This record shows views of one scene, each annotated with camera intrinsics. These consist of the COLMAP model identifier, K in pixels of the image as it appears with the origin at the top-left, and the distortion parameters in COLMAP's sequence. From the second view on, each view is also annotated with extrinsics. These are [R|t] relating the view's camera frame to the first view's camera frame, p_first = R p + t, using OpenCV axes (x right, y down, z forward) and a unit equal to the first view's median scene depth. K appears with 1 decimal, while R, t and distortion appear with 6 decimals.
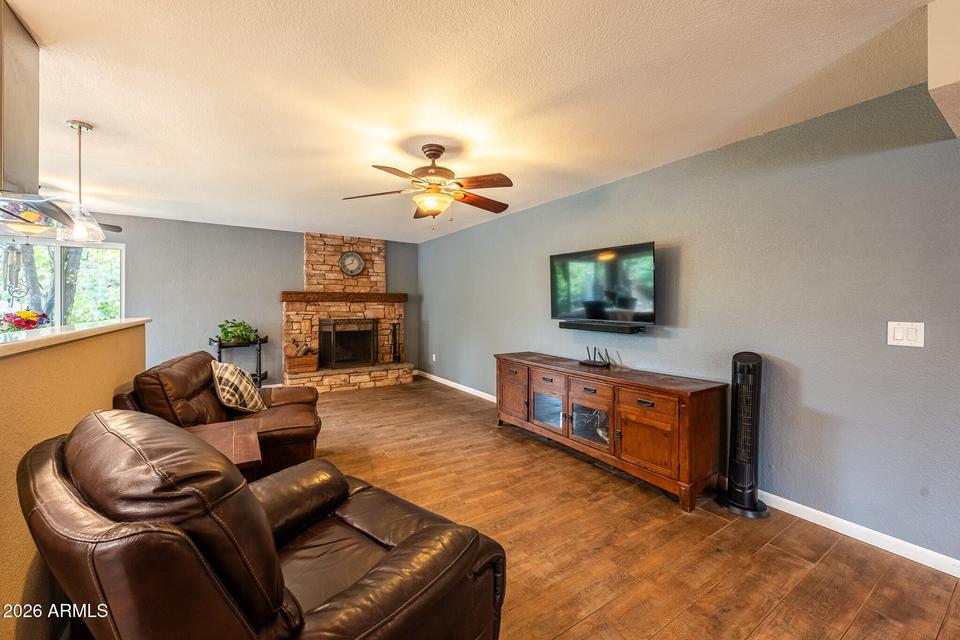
lens RADIAL K [[375.6, 0, 474.2], [0, 375.6, 305.0], [0, 0, 1]] dist [-0.001309, -0.000435]
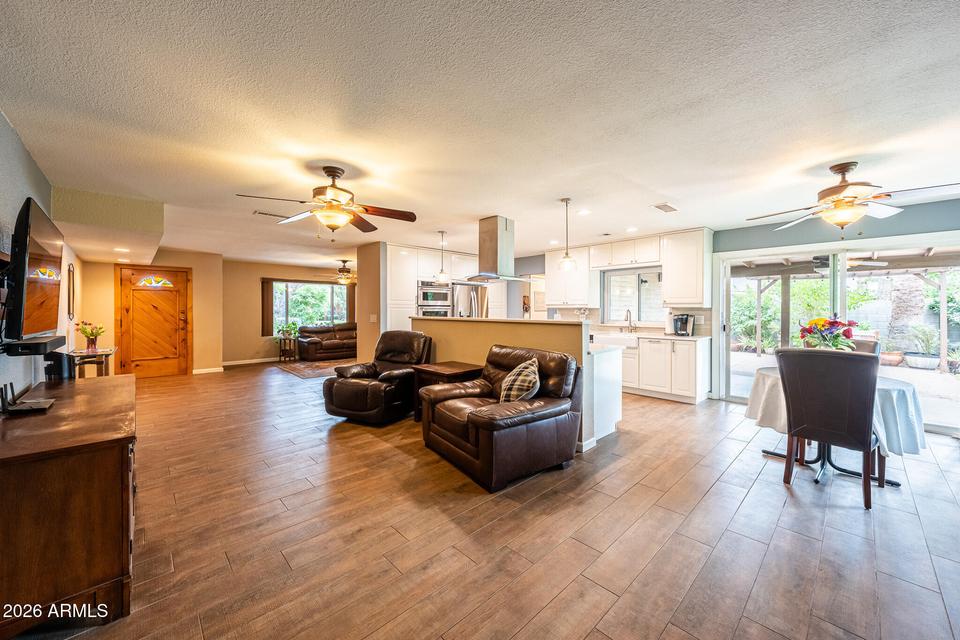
lens RADIAL K [[356.8, 0, 490.0], [0, 356.8, 312.6], [0, 0, 1]] dist [-0.009367, -0.000110]
pose [[-0.978758, 0.000310, -0.205019, -0.169383], [-0.001434, 0.999964, 0.008356, 0.000132], [0.205014, 0.008472, -0.978722, 1.030882]]
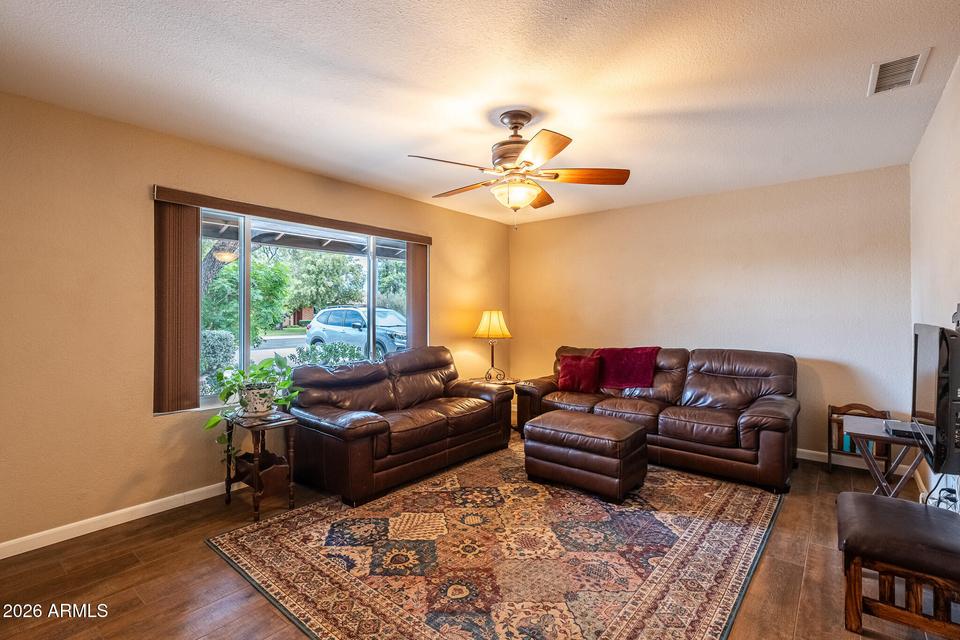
lens RADIAL K [[442.2, 0, 499.1], [0, 442.2, 314.4], [0, 0, 1]] dist [0.008564, 0.000119]
pose [[-0.944426, -0.001715, -0.328721, 0.297935], [-0.002917, 0.999991, 0.003165, 0.004243], [0.328712, 0.003948, -0.944422, -0.117978]]
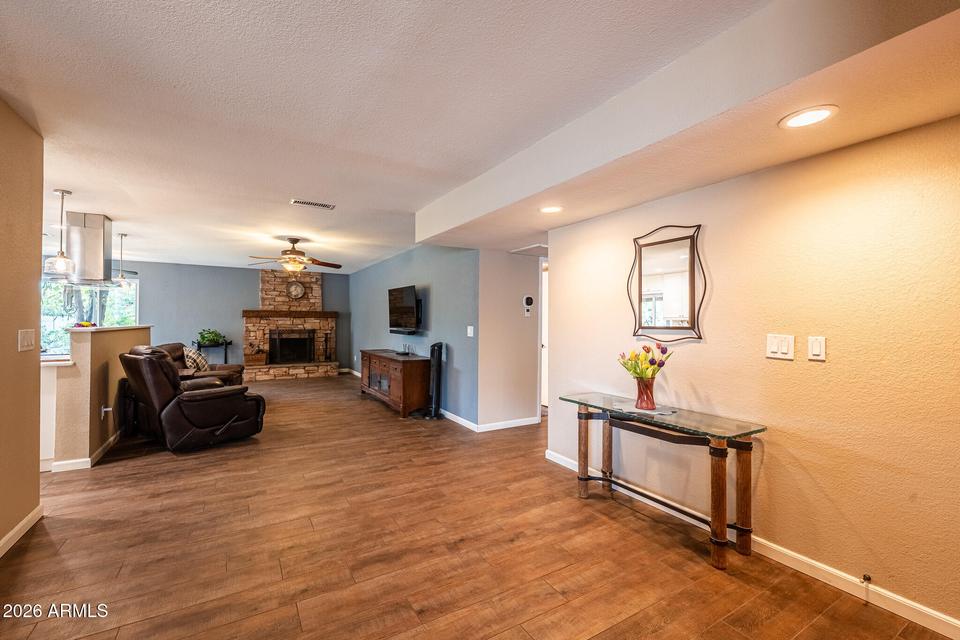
lens RADIAL K [[397.6, 0, 477.7], [0, 397.6, 321.3], [0, 0, 1]] dist [-0.001310, -0.000080]
pose [[0.999420, 0.003596, -0.033876, 0.449373], [-0.003657, 0.999992, -0.001746, 0.006203], [0.033869, 0.001869, 0.999425, -0.506831]]
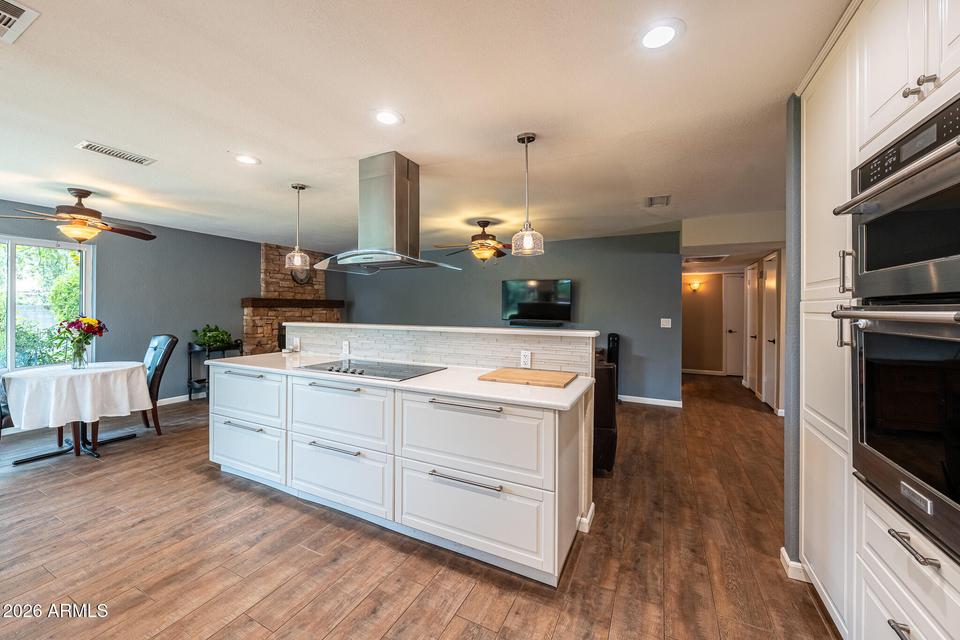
lens RADIAL K [[375.6, 0, 465.4], [0, 375.6, 308.7], [0, 0, 1]] dist [-0.001309, -0.000435]
pose [[0.868231, 0.004387, 0.496141, -0.505093], [-0.004574, 0.999989, -0.000837, -0.007126], [-0.496139, -0.001542, 0.868241, -0.226049]]
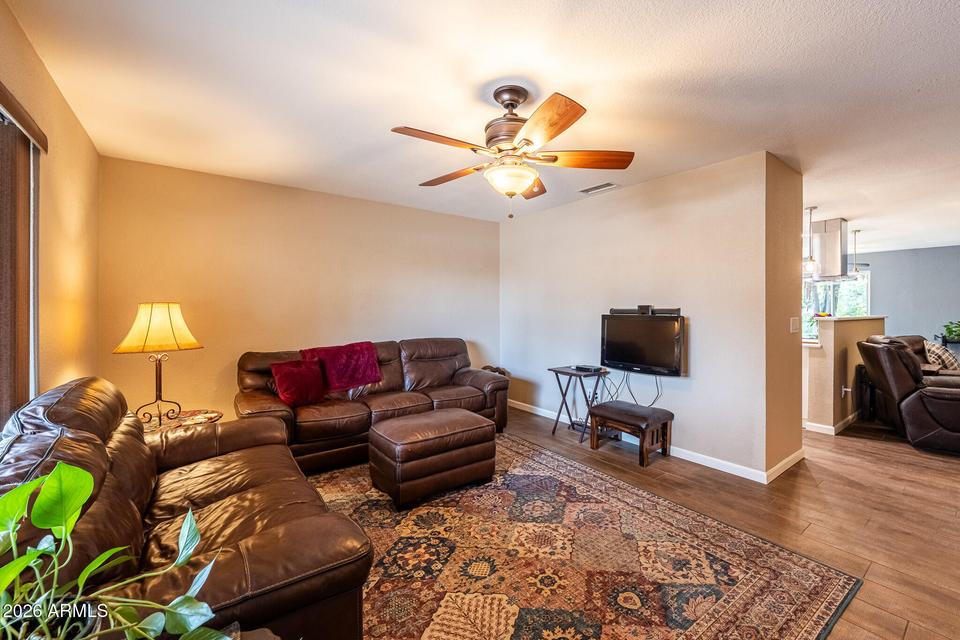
lens RADIAL K [[398.7, 0, 493.1], [0, 398.7, 309.0], [0, 0, 1]] dist [-0.002215, -0.000699]
pose [[0.079382, -0.003651, -0.996838, 0.508048], [-0.003002, 0.999988, -0.003901, 0.006814], [0.996840, 0.003302, 0.079371, -0.593746]]
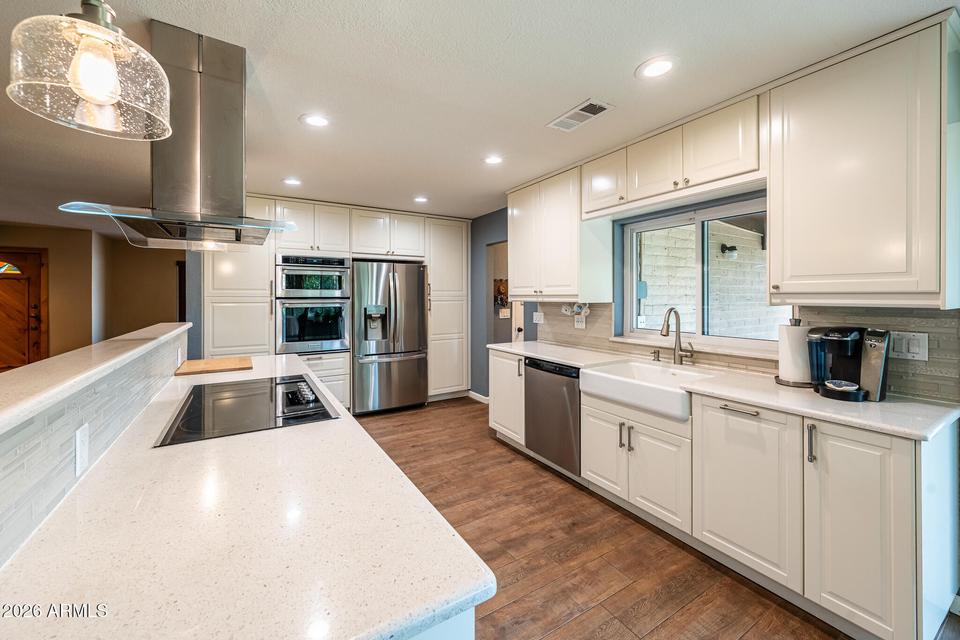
lens RADIAL K [[382.7, 0, 463.6], [0, 382.7, 296.0], [0, 0, 1]] dist [-0.003385, -0.000297]
pose [[-0.999037, 0.001593, 0.043835, -0.557366], [0.001512, 0.999997, -0.001870, -0.014681], [-0.043838, -0.001802, -0.999037, 0.549059]]
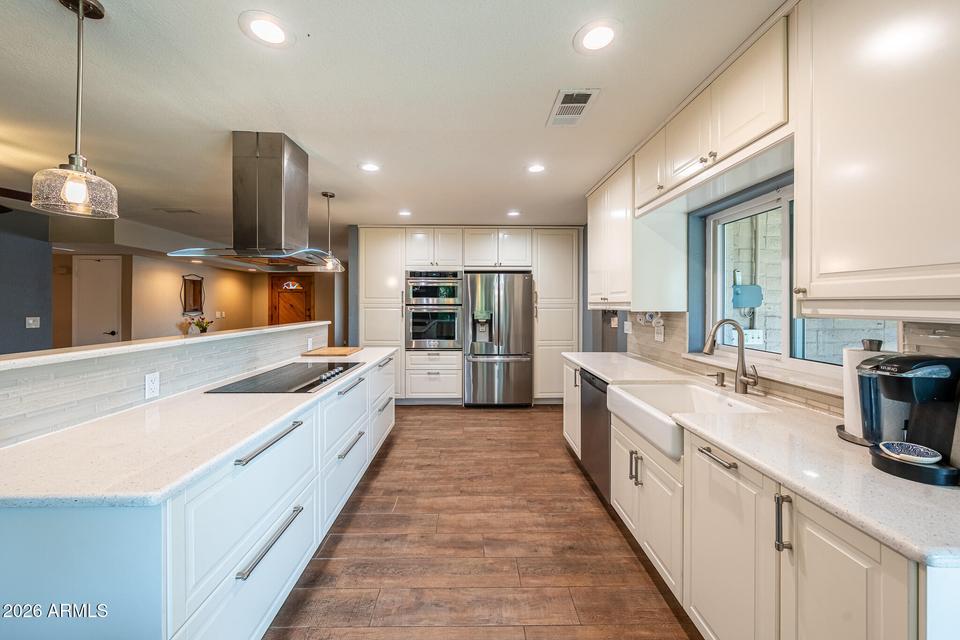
lens RADIAL K [[356.8, 0, 467.5], [0, 356.8, 304.8], [0, 0, 1]] dist [-0.009367, -0.000110]
pose [[-0.840021, -0.003119, 0.542546, -0.762643], [-0.002804, 0.999995, 0.001408, -0.014047], [-0.542547, -0.000339, -0.840025, 0.488511]]
